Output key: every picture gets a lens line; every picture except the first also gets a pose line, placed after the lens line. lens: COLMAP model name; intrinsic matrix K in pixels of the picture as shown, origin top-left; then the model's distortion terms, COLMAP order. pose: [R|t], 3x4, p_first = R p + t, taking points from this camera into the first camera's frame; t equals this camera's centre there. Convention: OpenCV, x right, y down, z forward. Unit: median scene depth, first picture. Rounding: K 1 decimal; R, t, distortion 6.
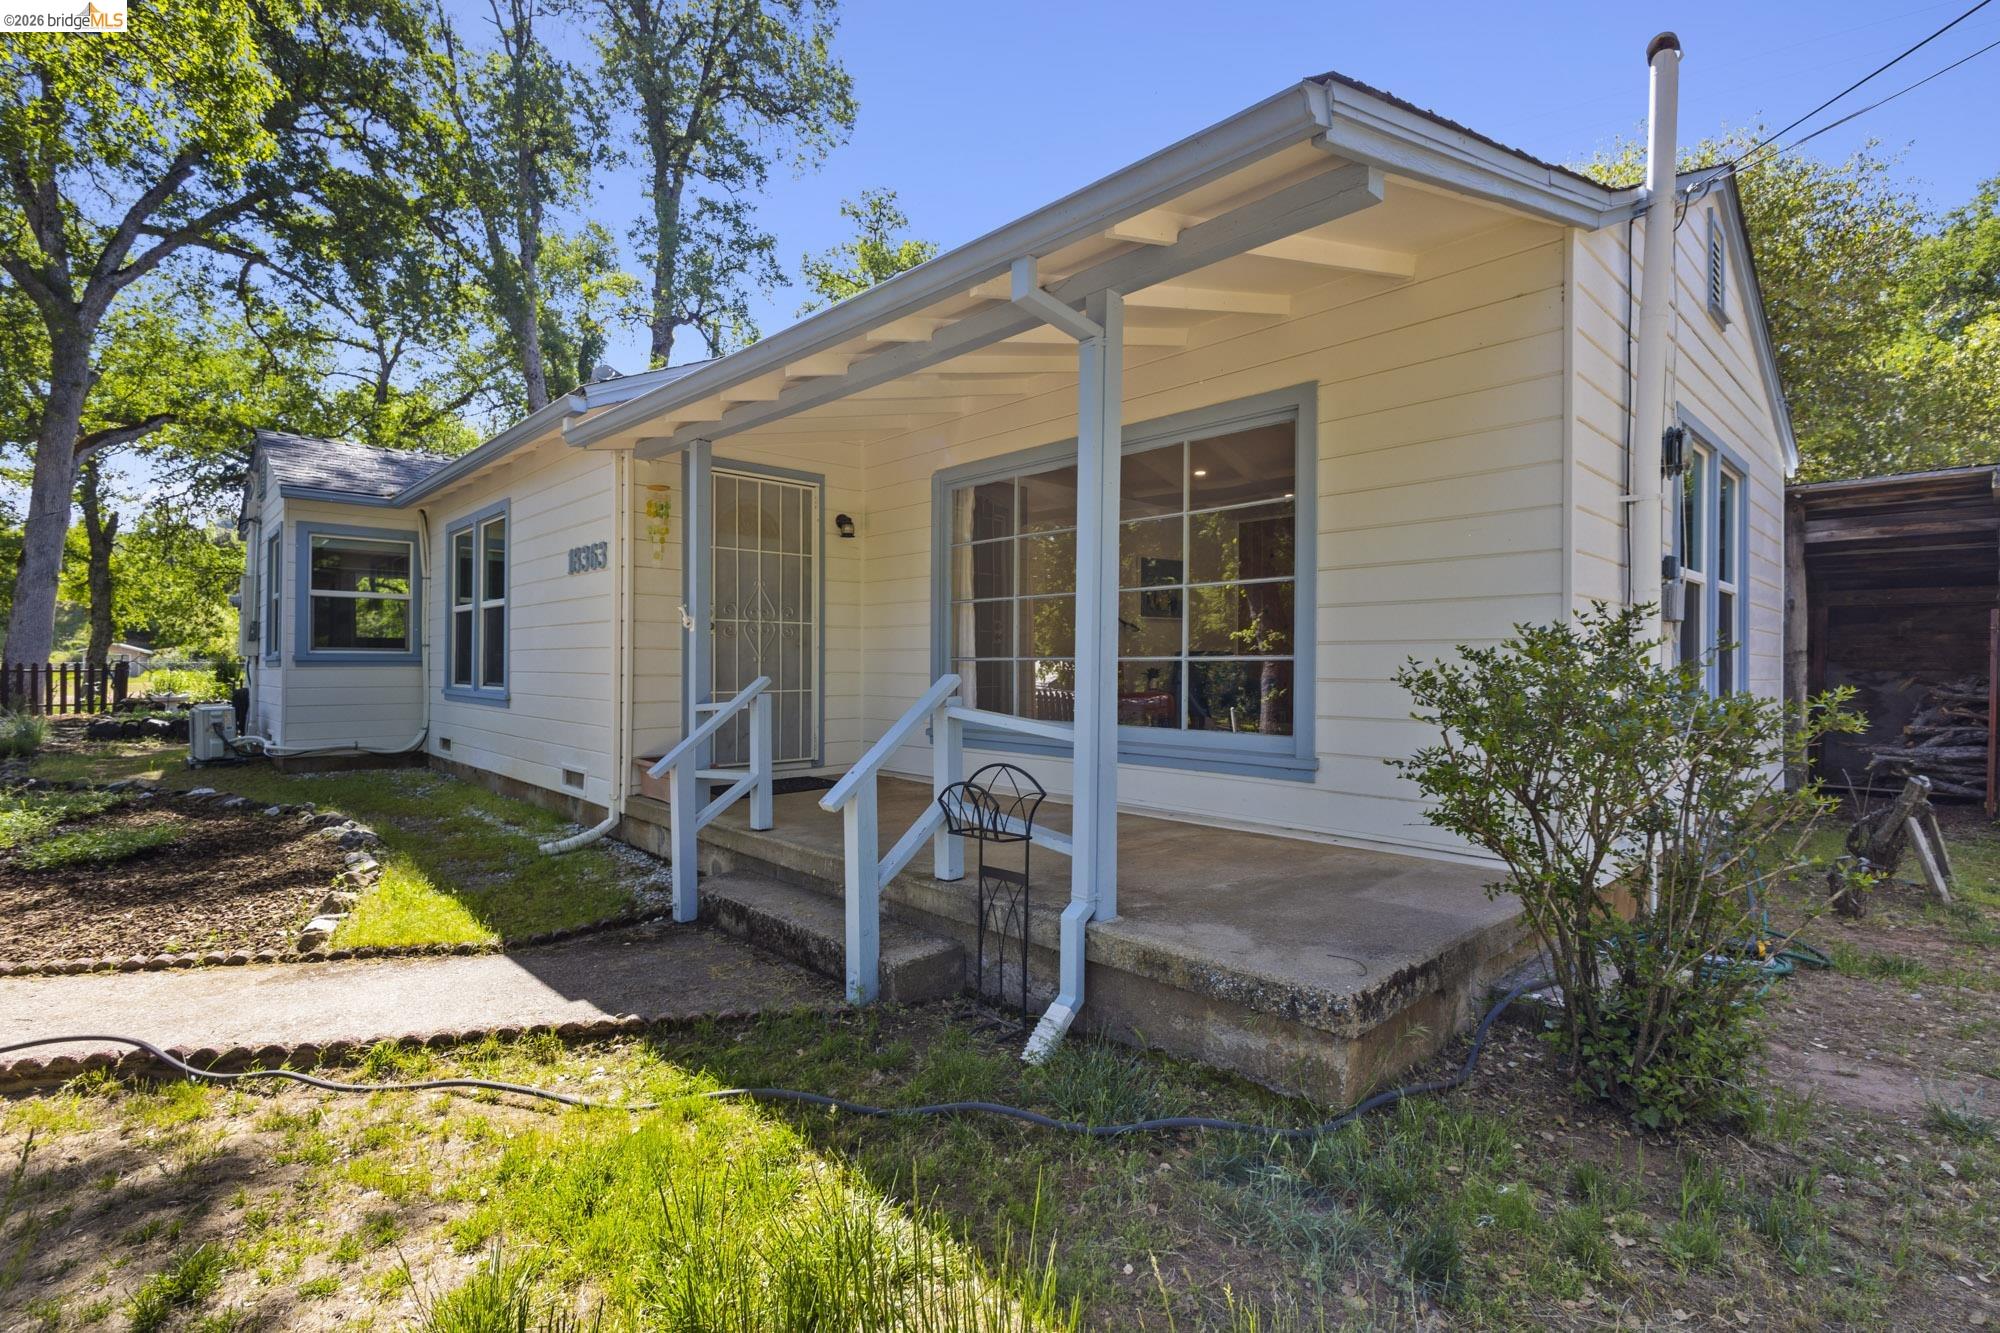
lens RADIAL K [[923.8, 0, 998.6], [0, 923.8, 663.4], [0, 0, 1]] dist [0.021450, -0.000739]
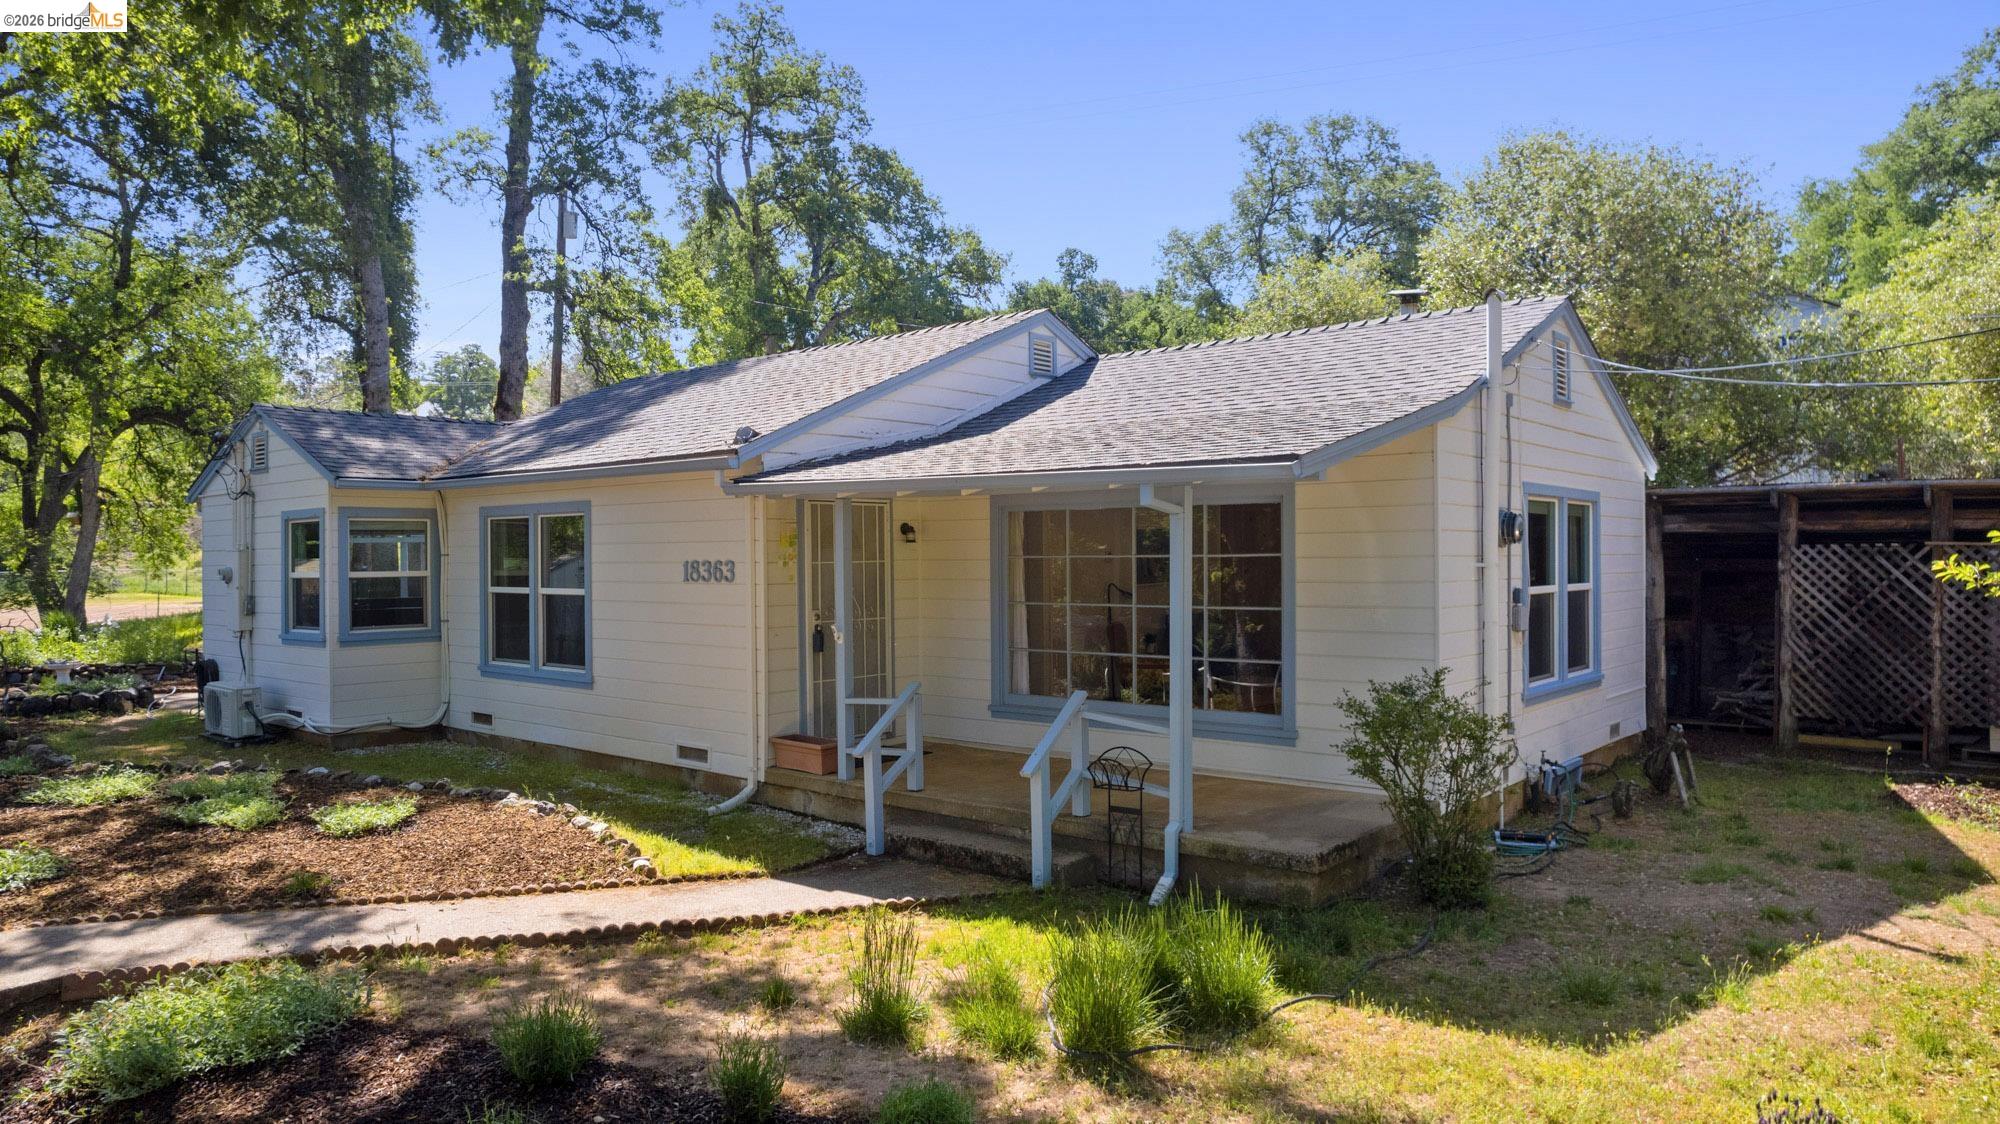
lens RADIAL K [[1308.1, 0, 1001.4], [0, 1308.1, 560.0], [0, 0, 1]] dist [-0.035059, 0.001662]
pose [[0.993323, -0.014097, 0.114504, -0.384002], [0.013027, 0.999864, 0.010088, -0.207561], [-0.114631, -0.008529, 0.993372, -1.080923]]
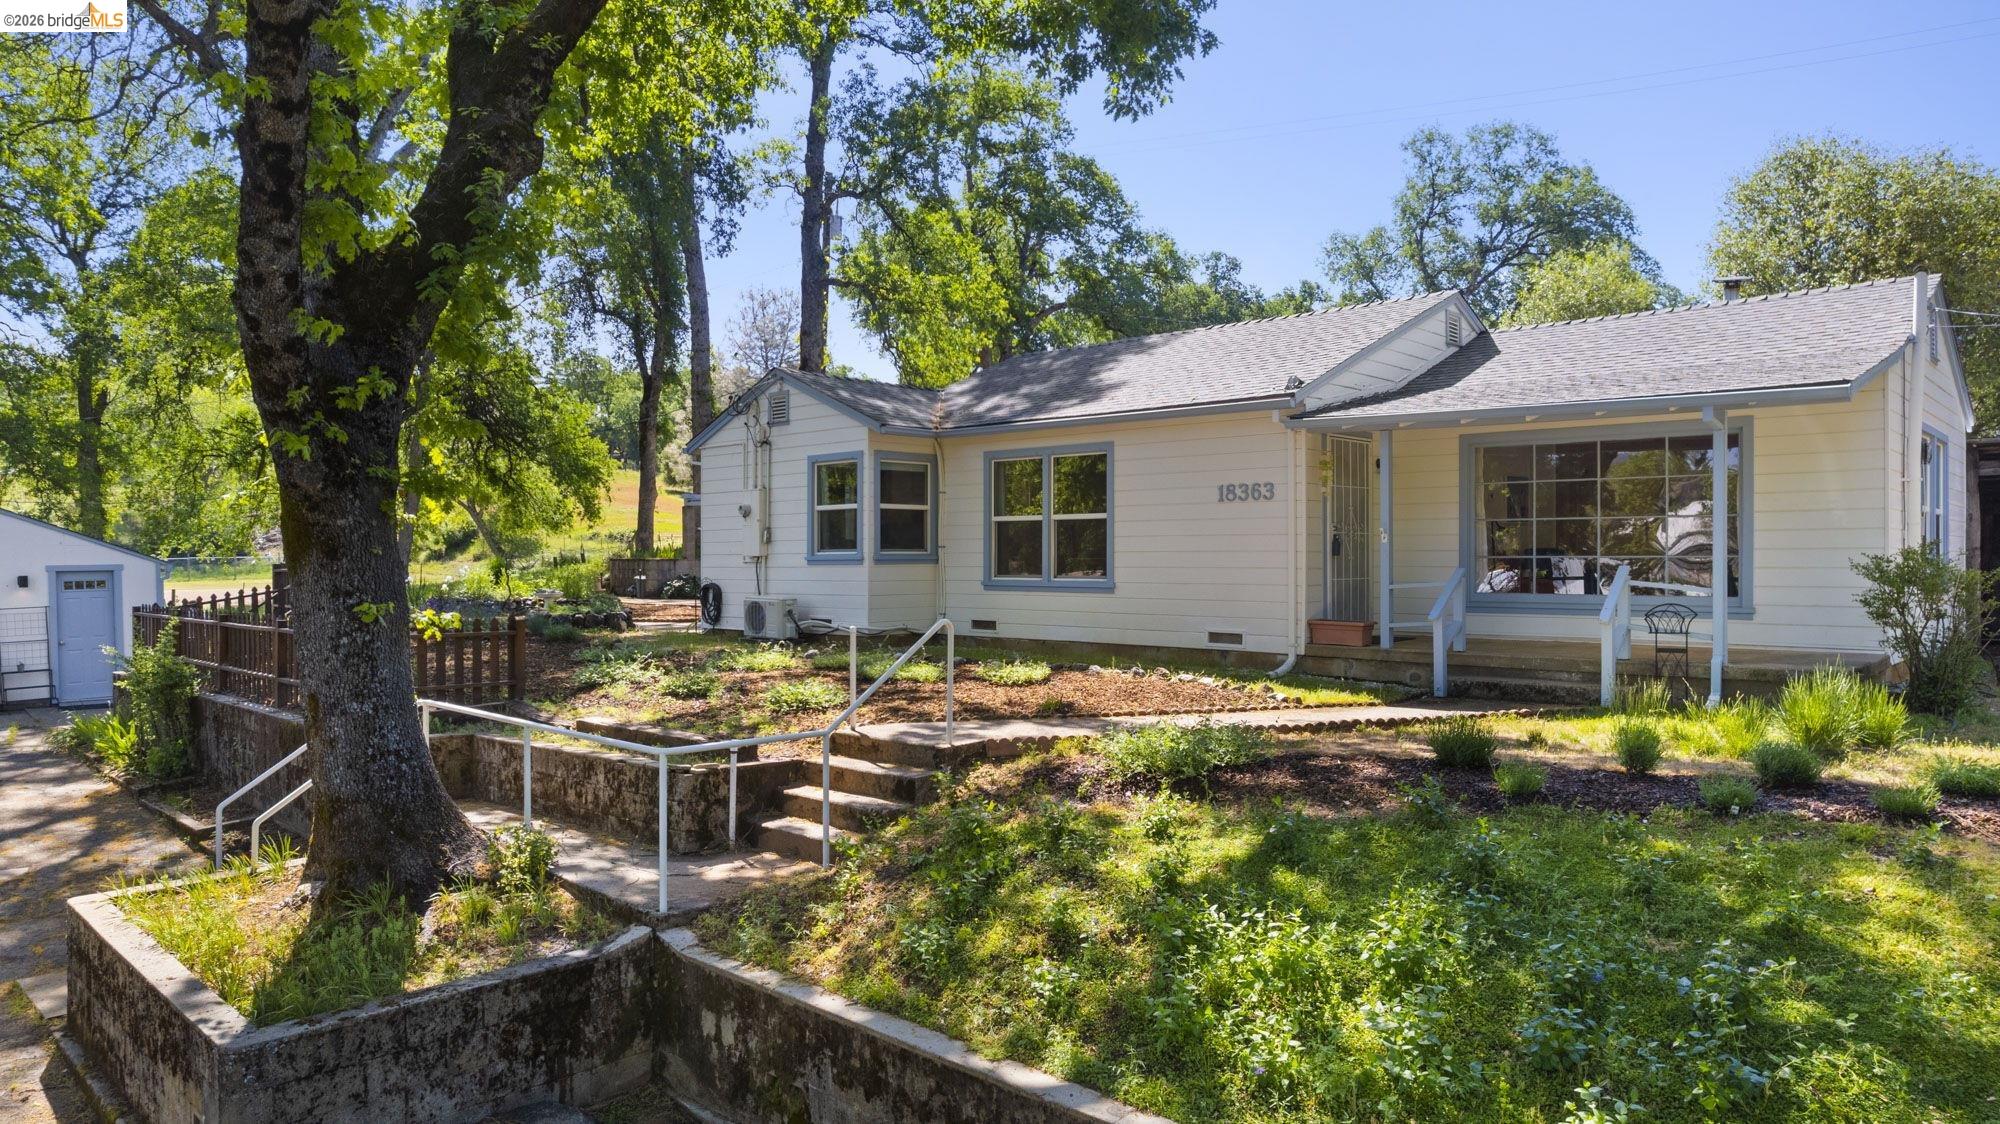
lens RADIAL K [[1314.3, 0, 996.3], [0, 1314.3, 550.0], [0, 0, 1]] dist [-0.032753, 0.014791]
pose [[0.997483, -0.005708, 0.070672, -1.489818], [0.005991, 0.999975, -0.003801, -0.018309], [-0.070648, 0.004215, 0.997492, -1.667685]]
